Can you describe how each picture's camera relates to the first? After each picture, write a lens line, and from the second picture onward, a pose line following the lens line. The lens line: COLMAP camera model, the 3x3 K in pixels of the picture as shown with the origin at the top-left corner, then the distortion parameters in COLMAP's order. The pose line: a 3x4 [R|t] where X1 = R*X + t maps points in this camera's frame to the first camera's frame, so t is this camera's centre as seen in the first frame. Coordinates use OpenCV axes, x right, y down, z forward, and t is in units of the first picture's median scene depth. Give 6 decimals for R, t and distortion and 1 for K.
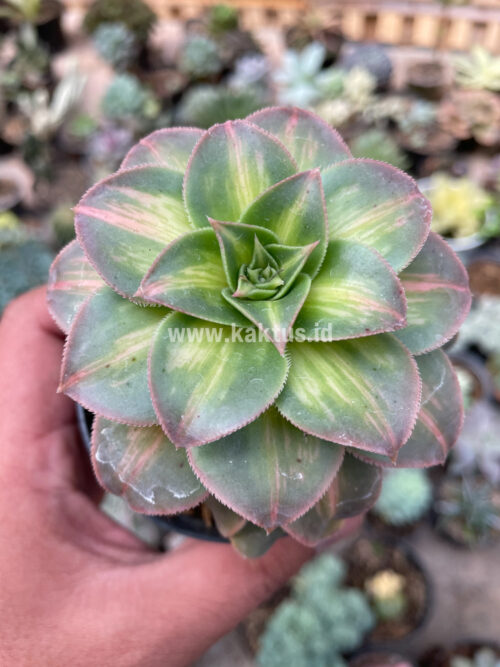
lens RADIAL K [[528.1, 0, 249.0], [0, 528.1, 339.5], [0, 0, 1]] dist [0.051528, -0.003592]
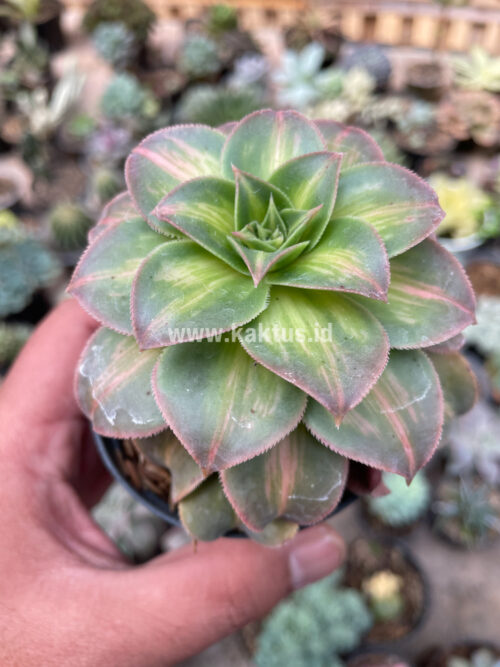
lens RADIAL K [[531.7, 0, 250.8], [0, 531.7, 337.8], [0, 0, 1]] dist [0.047936, -0.000348]
pose [[0.947138, 0.259627, -0.188475, 0.249419], [-0.293974, 0.937589, -0.185759, 0.290625], [0.128484, 0.231347, 0.964350, -0.007328]]
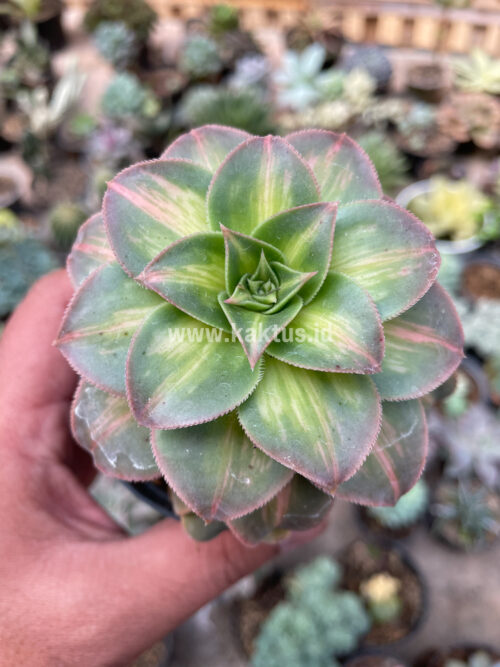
lens RADIAL K [[528.1, 0, 249.0], [0, 528.1, 339.5], [0, 0, 1]] dist [0.051528, -0.003592]
pose [[0.962843, 0.259156, -0.075971, 0.107868], [-0.256282, 0.965527, 0.045584, -0.065177], [0.085166, -0.024420, 0.996068, -0.047323]]
